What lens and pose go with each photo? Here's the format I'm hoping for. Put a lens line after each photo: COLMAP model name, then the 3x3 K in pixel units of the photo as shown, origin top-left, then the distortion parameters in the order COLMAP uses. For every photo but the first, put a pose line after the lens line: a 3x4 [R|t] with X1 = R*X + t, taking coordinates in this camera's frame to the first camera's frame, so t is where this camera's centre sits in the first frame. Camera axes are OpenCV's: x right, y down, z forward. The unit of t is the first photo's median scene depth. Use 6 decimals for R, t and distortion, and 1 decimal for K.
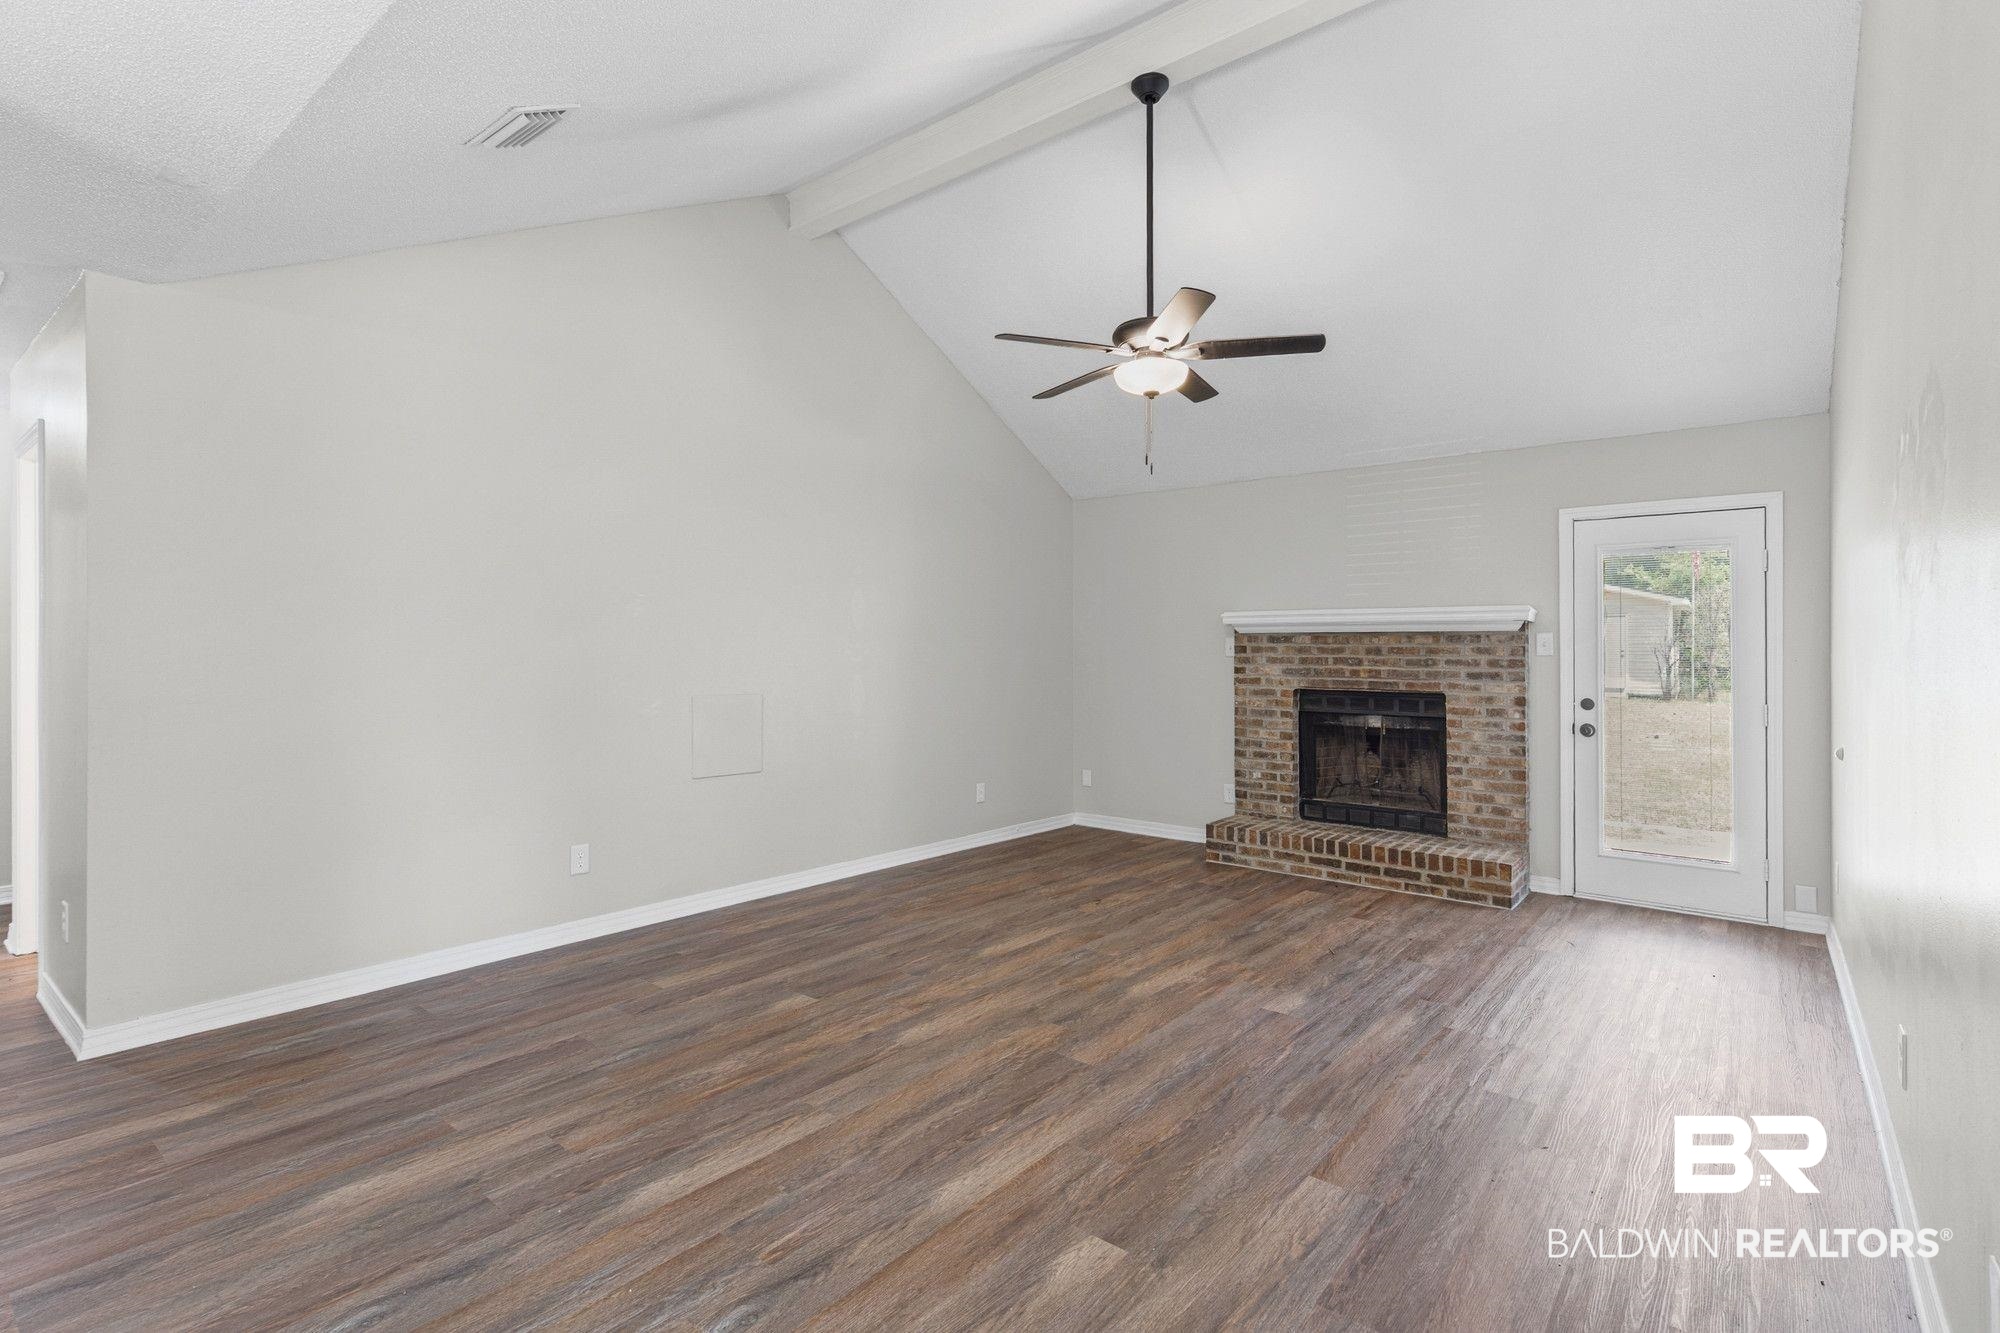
lens RADIAL K [[914.3, 0, 1001.5], [0, 914.3, 661.1], [0, 0, 1]] dist [0.001660, -0.003658]
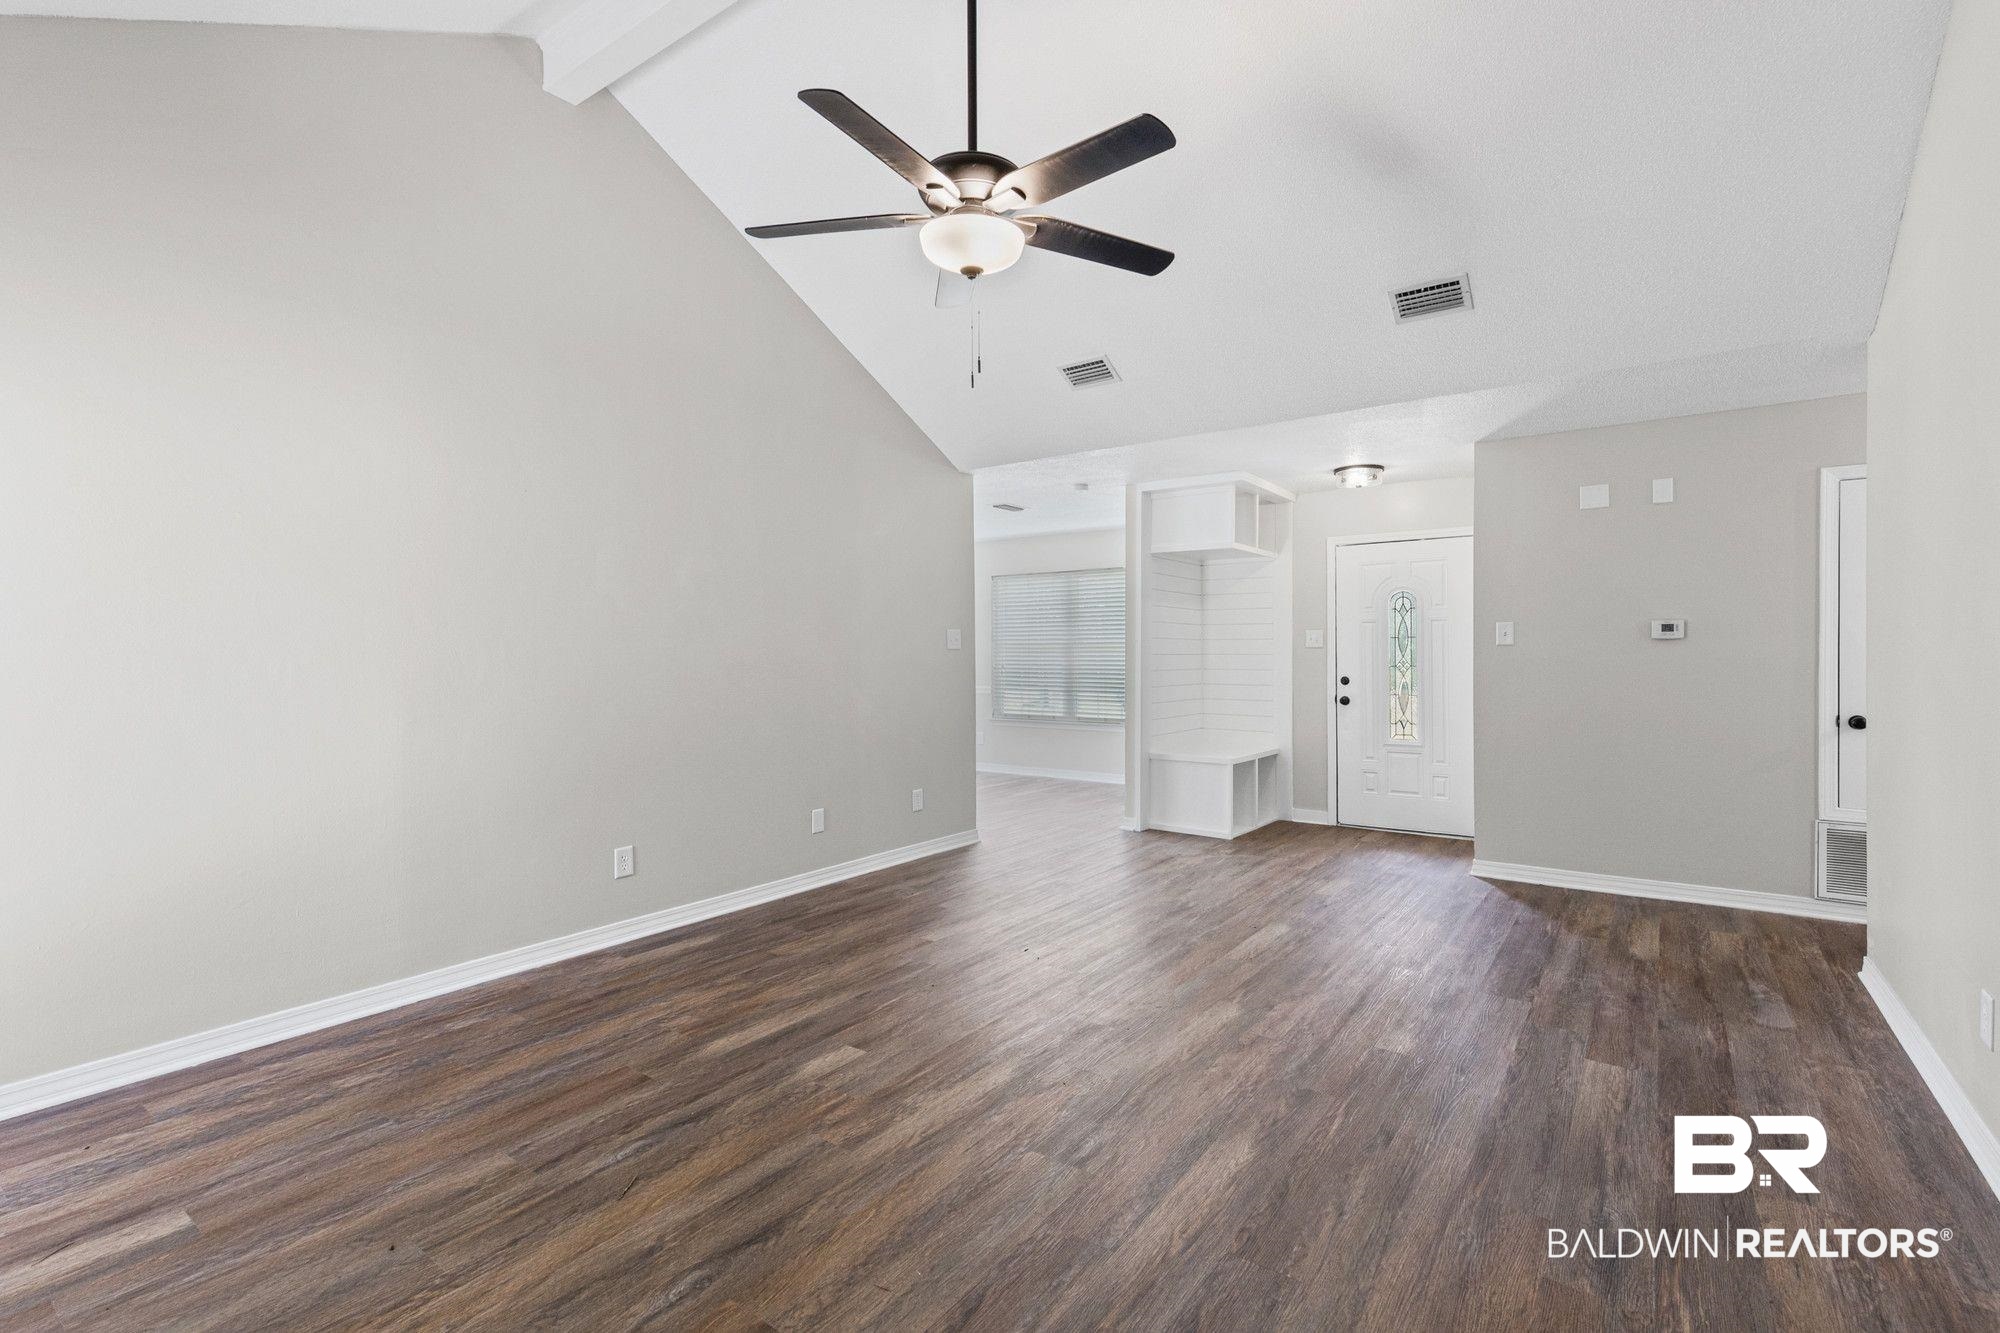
lens RADIAL K [[914.3, 0, 1000.7], [0, 914.3, 659.3], [0, 0, 1]] dist [0.001660, -0.003658]
pose [[-0.998561, -0.003191, -0.053531, 0.193640], [-0.003692, 0.999950, 0.009251, -0.003642], [0.053499, 0.009435, -0.998523, 1.765935]]
